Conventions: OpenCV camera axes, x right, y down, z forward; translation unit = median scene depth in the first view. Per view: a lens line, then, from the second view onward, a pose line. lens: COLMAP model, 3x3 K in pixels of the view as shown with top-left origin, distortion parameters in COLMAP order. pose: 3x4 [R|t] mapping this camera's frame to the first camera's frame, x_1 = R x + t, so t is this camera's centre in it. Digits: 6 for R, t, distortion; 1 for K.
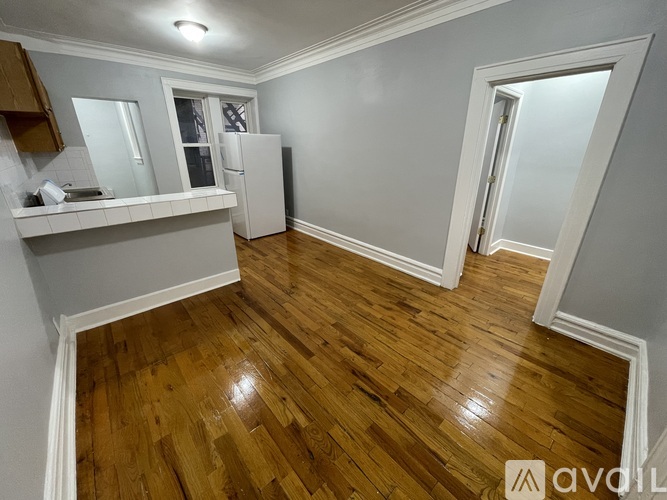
lens RADIAL K [[267.6, 0, 334.0], [0, 267.6, 248.0], [0, 0, 1]] dist [0.003370, 0.001182]
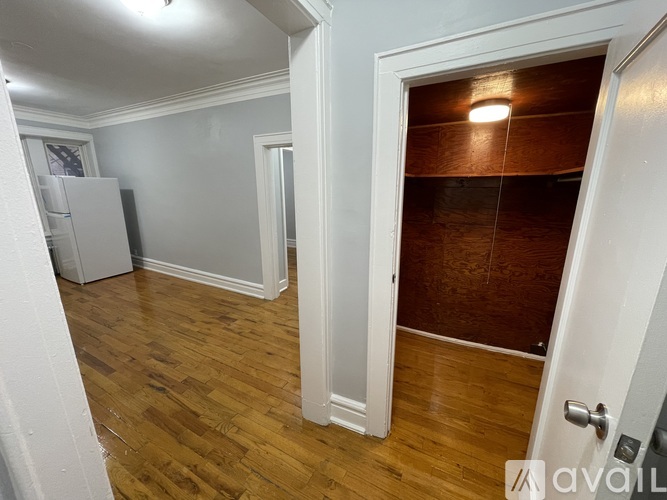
lens RADIAL K [[267.6, 0, 333.1], [0, 267.6, 251.3], [0, 0, 1]] dist [0.003370, 0.001182]
pose [[0.939367, -0.083509, 0.332589, 0.306087], [0.123822, 0.987060, -0.101883, 0.091212], [-0.319777, 0.136887, 0.937552, -0.279008]]
